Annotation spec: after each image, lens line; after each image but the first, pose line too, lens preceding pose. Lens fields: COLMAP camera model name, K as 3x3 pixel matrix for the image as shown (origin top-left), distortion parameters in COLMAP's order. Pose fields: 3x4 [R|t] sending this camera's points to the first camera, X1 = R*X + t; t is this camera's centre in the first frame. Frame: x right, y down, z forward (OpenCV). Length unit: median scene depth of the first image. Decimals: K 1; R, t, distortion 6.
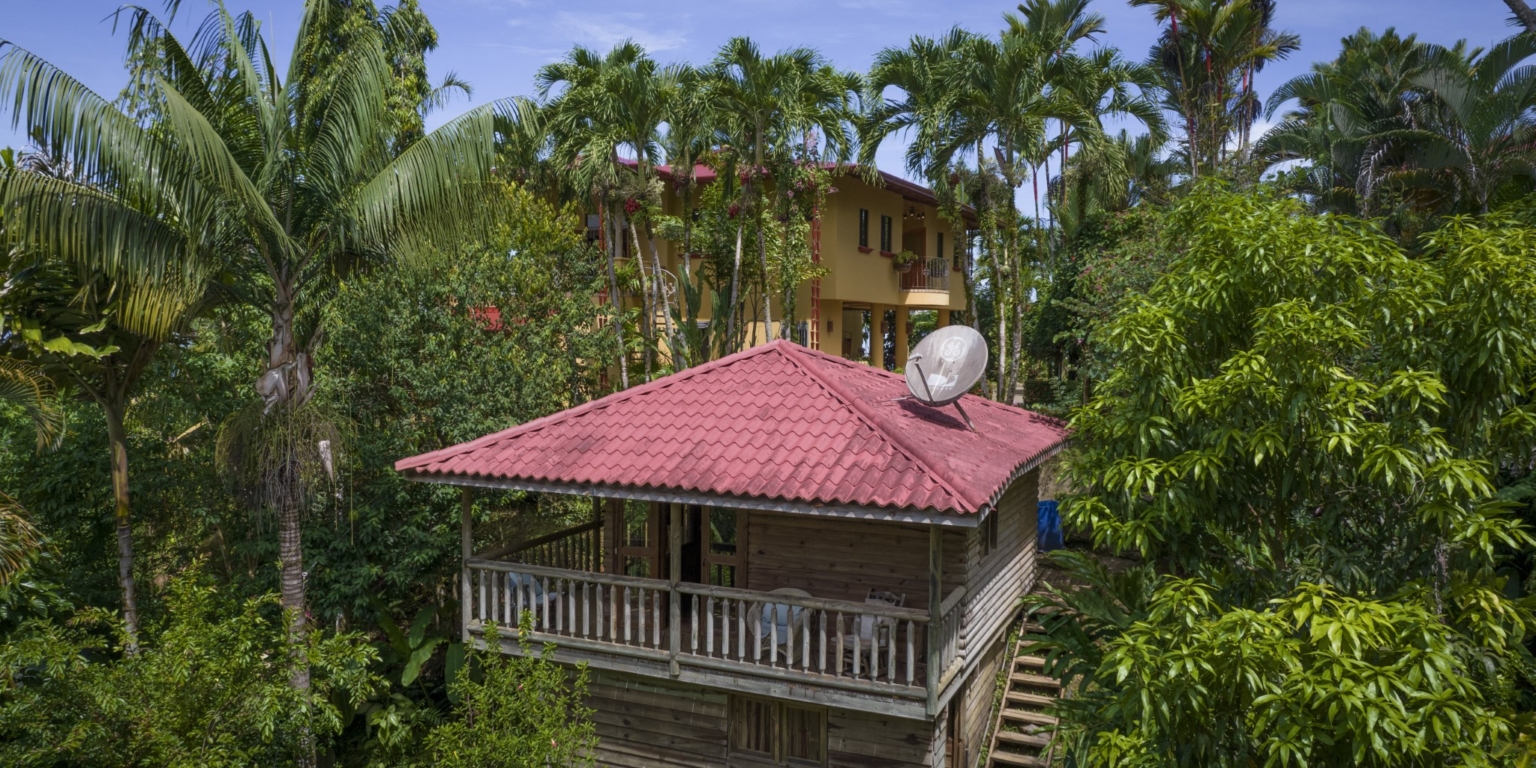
lens RADIAL K [[1083.7, 0, 770.7], [0, 1083.7, 426.9], [0, 0, 1]] dist [-0.046394, 0.002966]
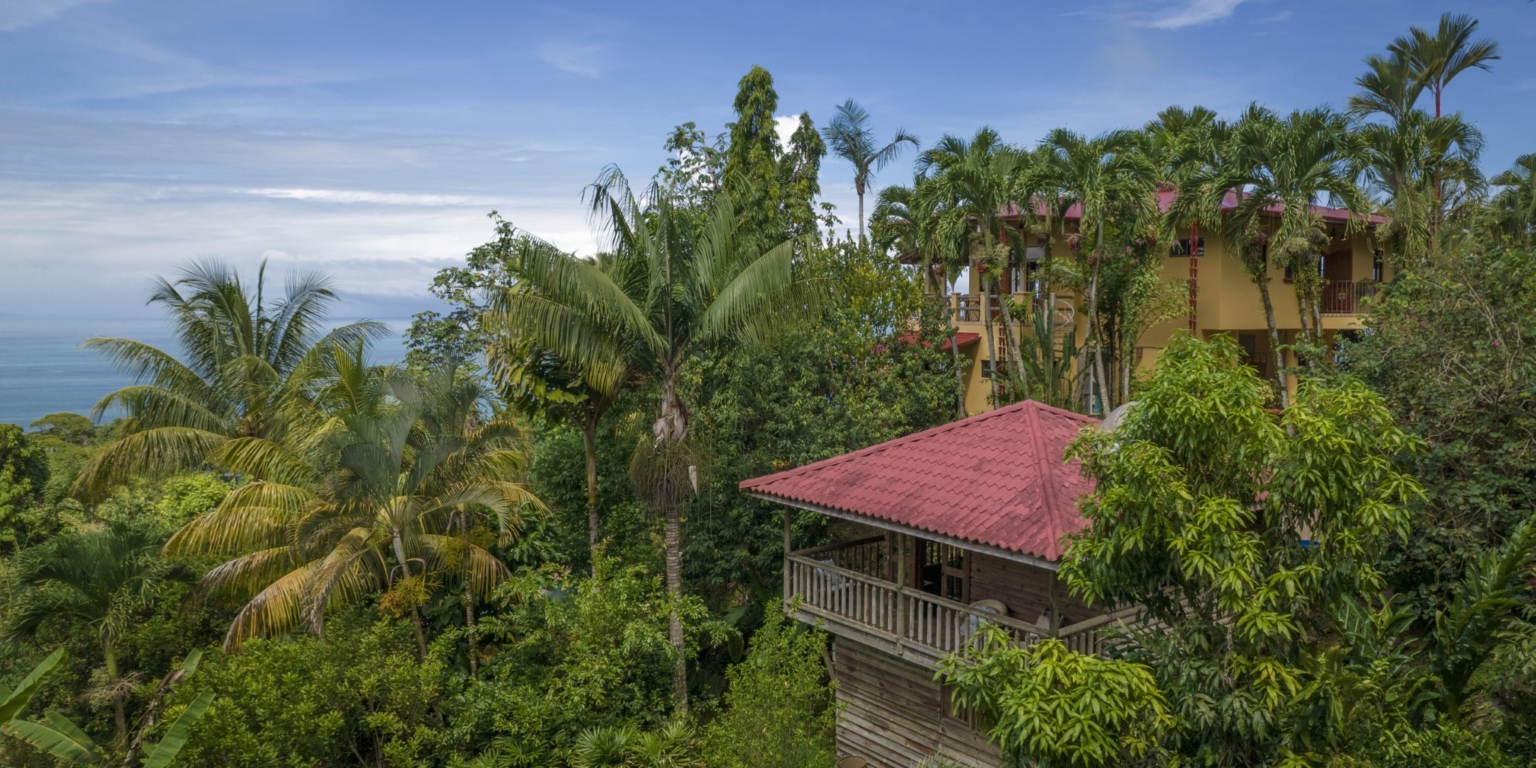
lens RADIAL K [[1083.7, 0, 770.7], [0, 1083.7, 426.9], [0, 0, 1]] dist [-0.046394, 0.002966]
pose [[0.874687, 0.042444, -0.482827, 0.393114], [-0.032177, 0.999046, 0.029533, -0.087023], [0.483620, -0.010296, 0.875218, -0.257491]]
